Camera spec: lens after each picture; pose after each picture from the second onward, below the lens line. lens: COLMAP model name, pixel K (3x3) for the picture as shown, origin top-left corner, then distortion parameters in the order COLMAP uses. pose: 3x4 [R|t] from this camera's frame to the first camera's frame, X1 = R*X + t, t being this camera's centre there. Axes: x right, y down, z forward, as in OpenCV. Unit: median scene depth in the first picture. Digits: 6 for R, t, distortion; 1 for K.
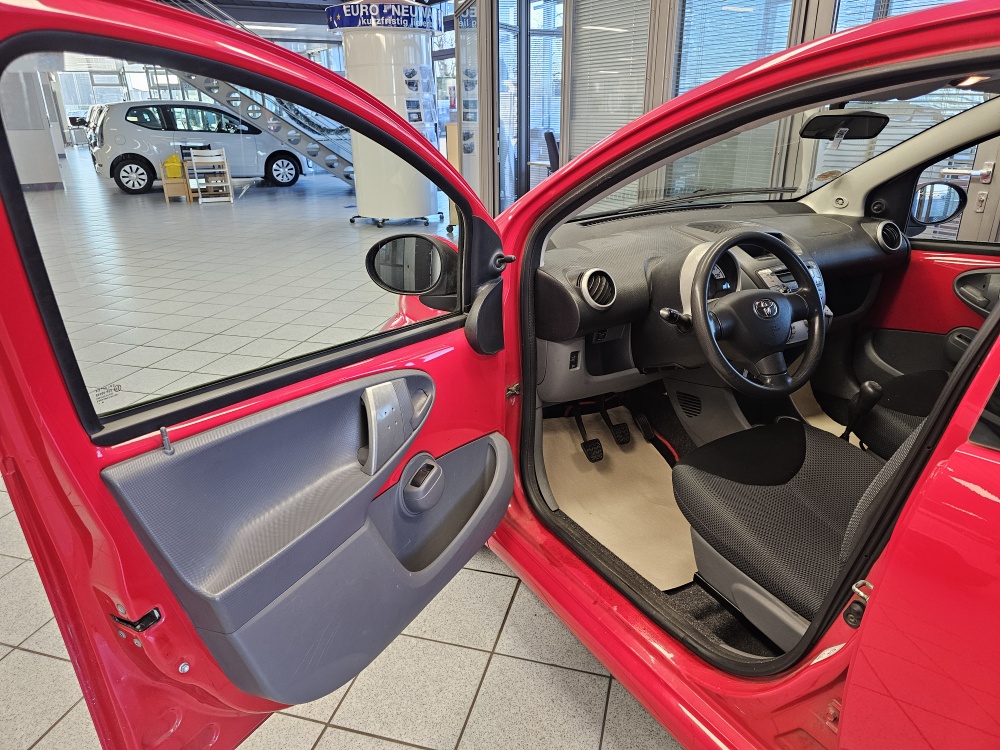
lens RADIAL K [[668.2, 0, 510.5], [0, 668.2, 364.8], [0, 0, 1]] dist [0.043050, -0.047495]
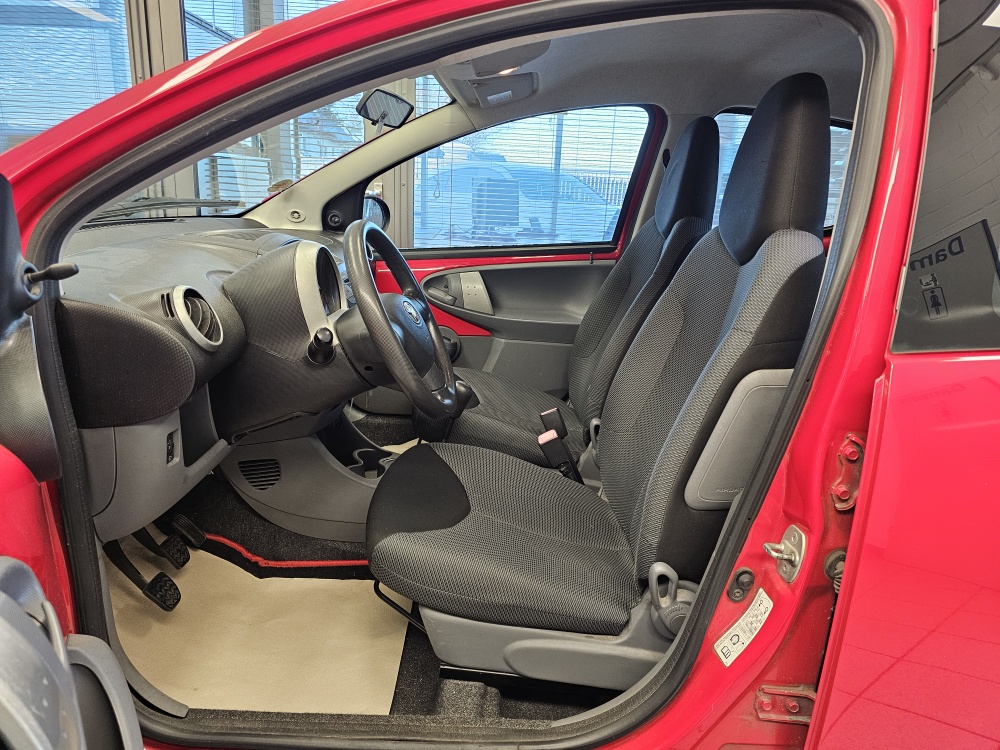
lens RADIAL K [[668.2, 0, 510.5], [0, 668.2, 364.8], [0, 0, 1]] dist [0.043050, -0.047495]
pose [[0.513756, -0.182472, 0.838307, -0.163849], [0.248161, 0.966957, 0.058390, -0.026373], [-0.821262, 0.178037, 0.542063, 0.302163]]
